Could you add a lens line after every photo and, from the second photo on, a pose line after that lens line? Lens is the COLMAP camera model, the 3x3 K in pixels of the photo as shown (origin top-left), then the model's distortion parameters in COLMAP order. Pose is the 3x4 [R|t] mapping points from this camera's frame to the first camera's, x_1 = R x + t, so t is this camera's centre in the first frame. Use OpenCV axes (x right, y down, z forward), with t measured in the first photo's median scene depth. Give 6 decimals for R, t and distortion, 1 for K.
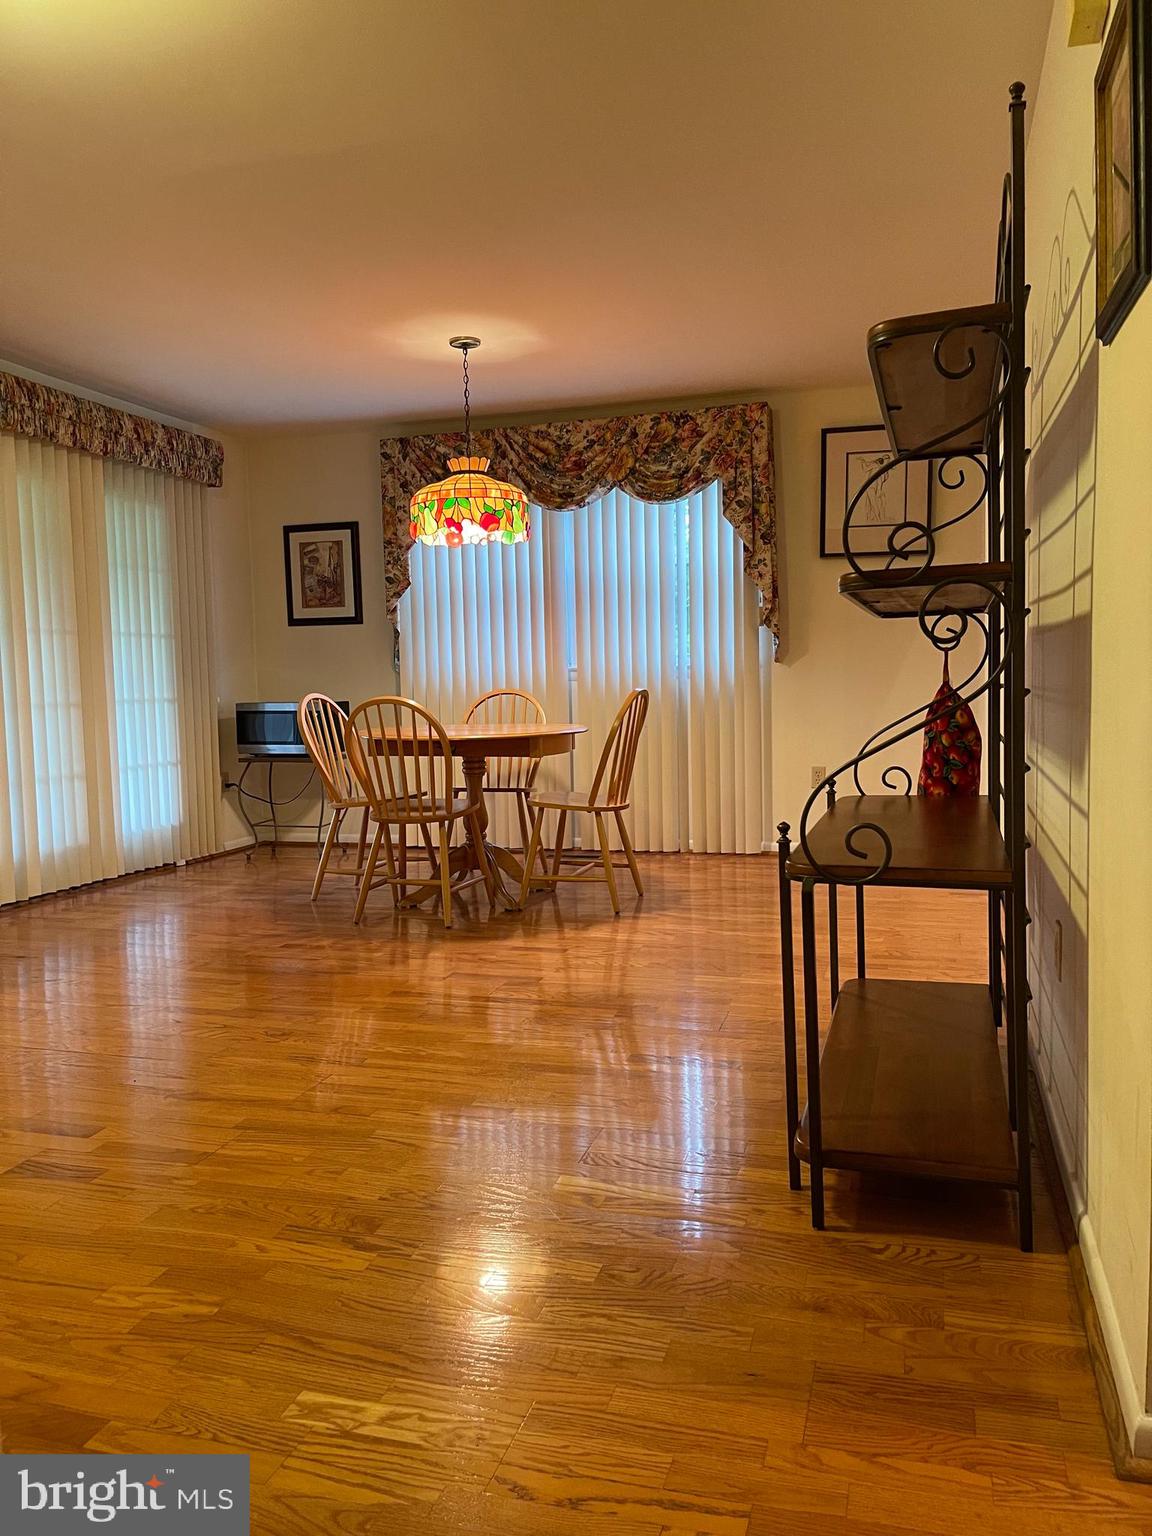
lens RADIAL K [[1167.0, 0, 580.4], [0, 1167.0, 769.9], [0, 0, 1]] dist [0.061829, -0.081482]
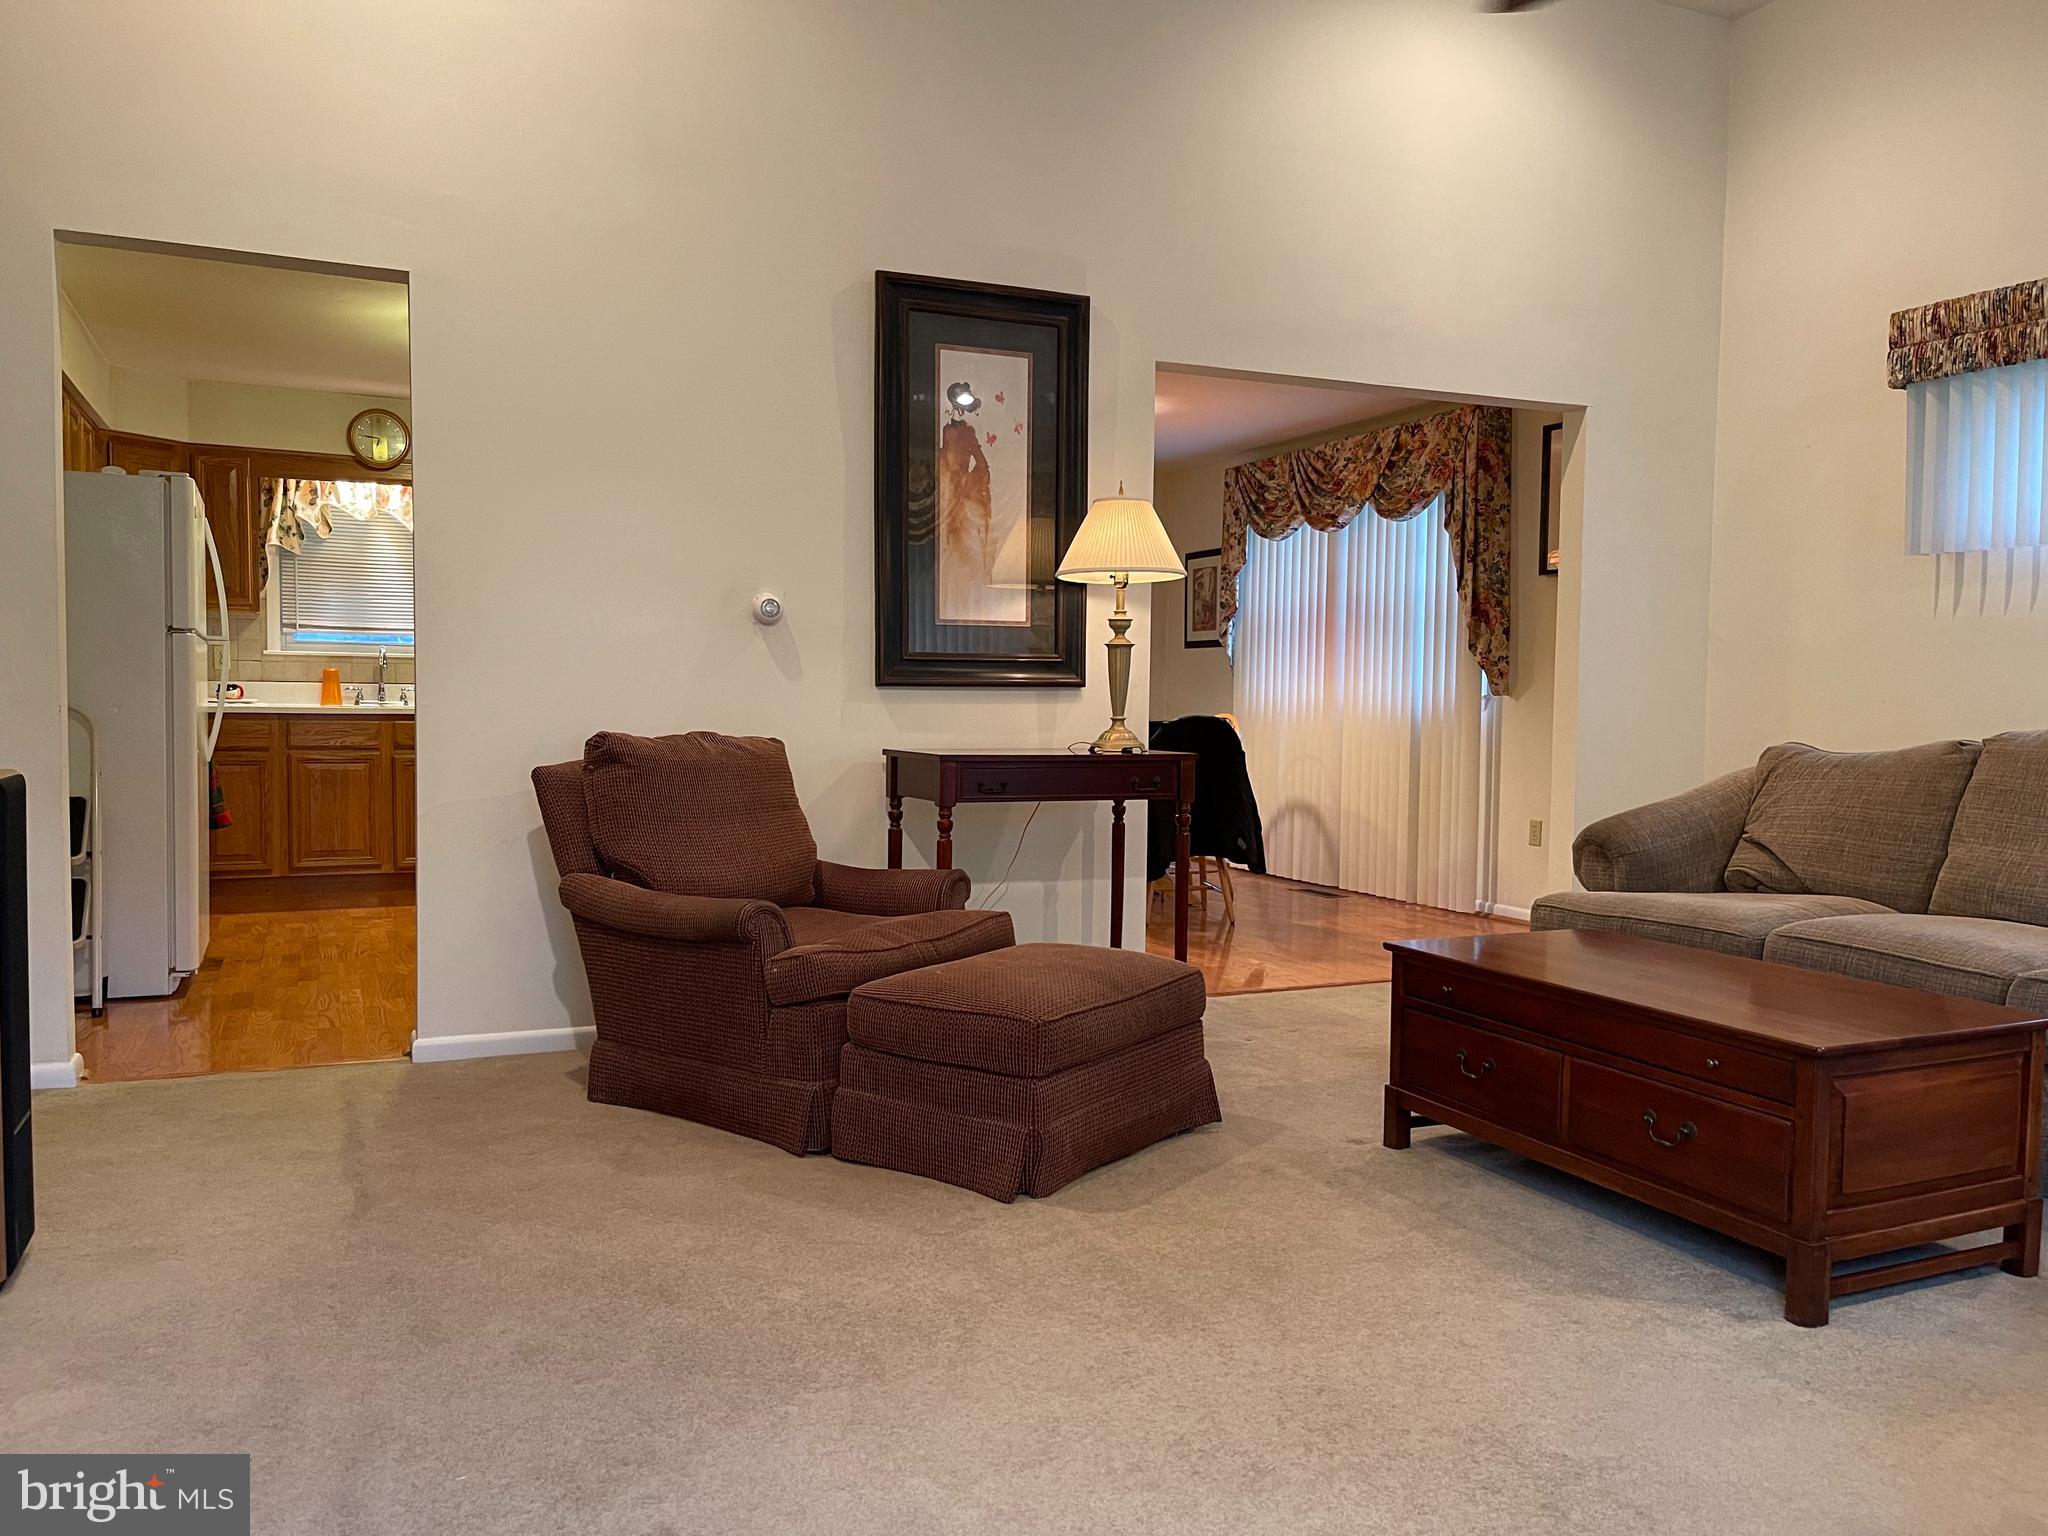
lens RADIAL K [[1556.0, 0, 1017.3], [0, 1556.0, 767.0], [0, 0, 1]] dist [0.061829, -0.081482]
pose [[0.657757, 0.065056, -0.750415, 0.813996], [-0.088496, 0.996038, 0.008780, -0.019643], [0.748013, 0.060634, 0.660908, -0.023856]]
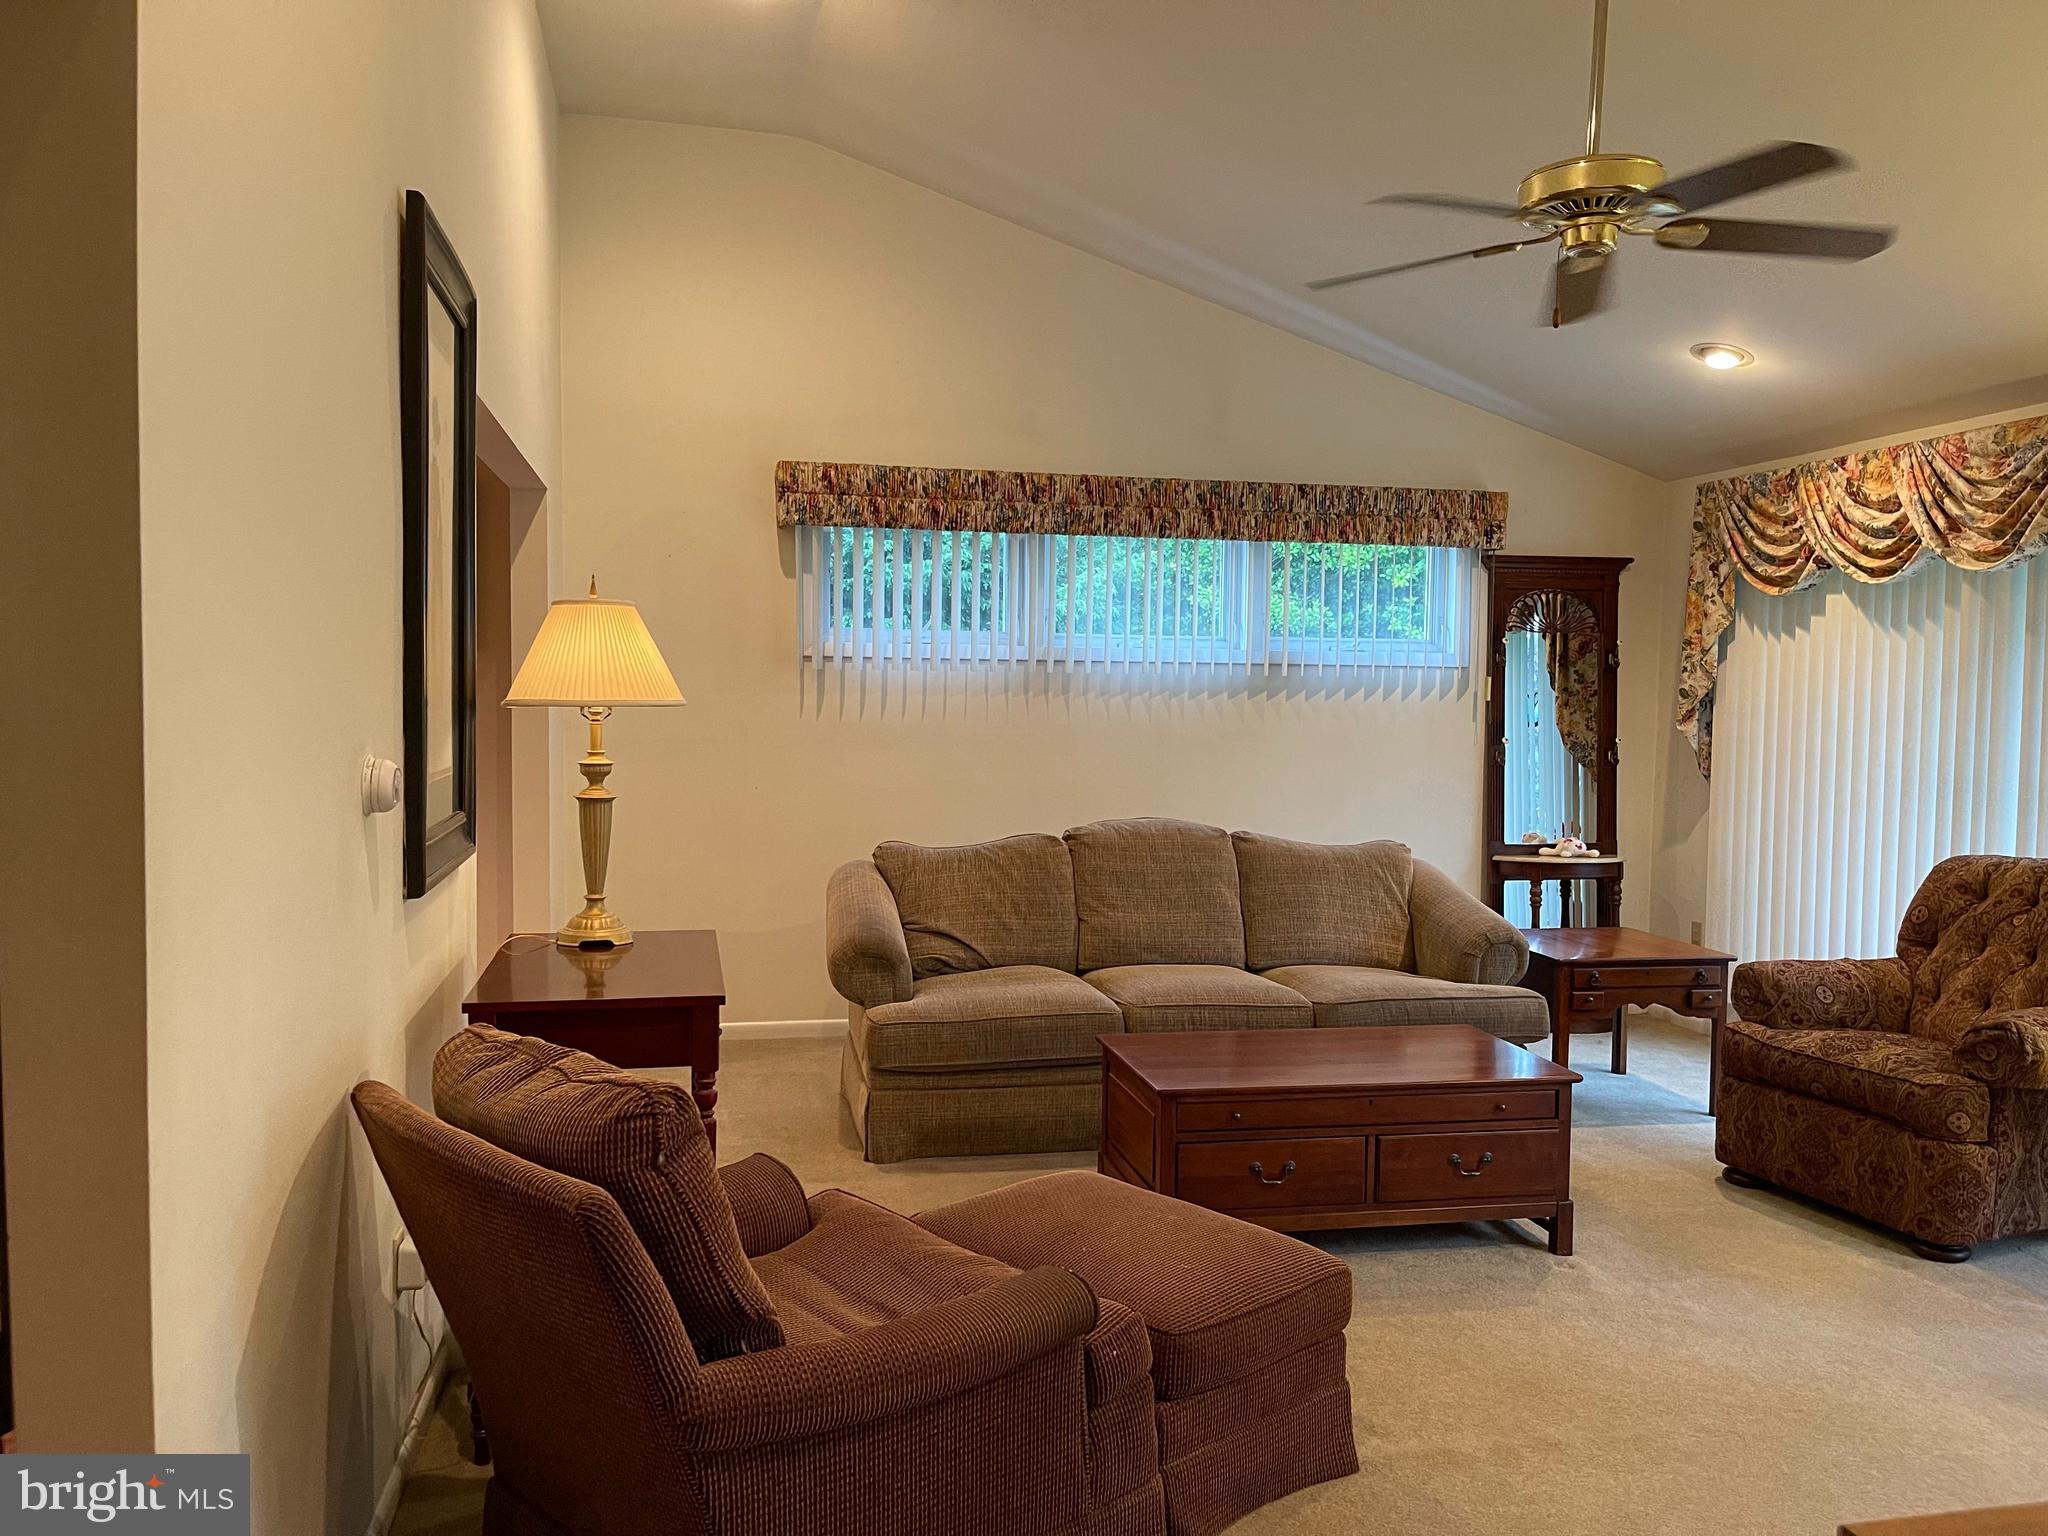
lens RADIAL K [[1556.0, 0, 1017.0], [0, 1556.0, 772.8], [0, 0, 1]] dist [0.061829, -0.081482]
pose [[0.882009, 0.010764, 0.471109, -0.622954], [0.006031, 0.999399, -0.034126, -0.118389], [-0.471193, 0.032941, 0.881415, -0.096318]]
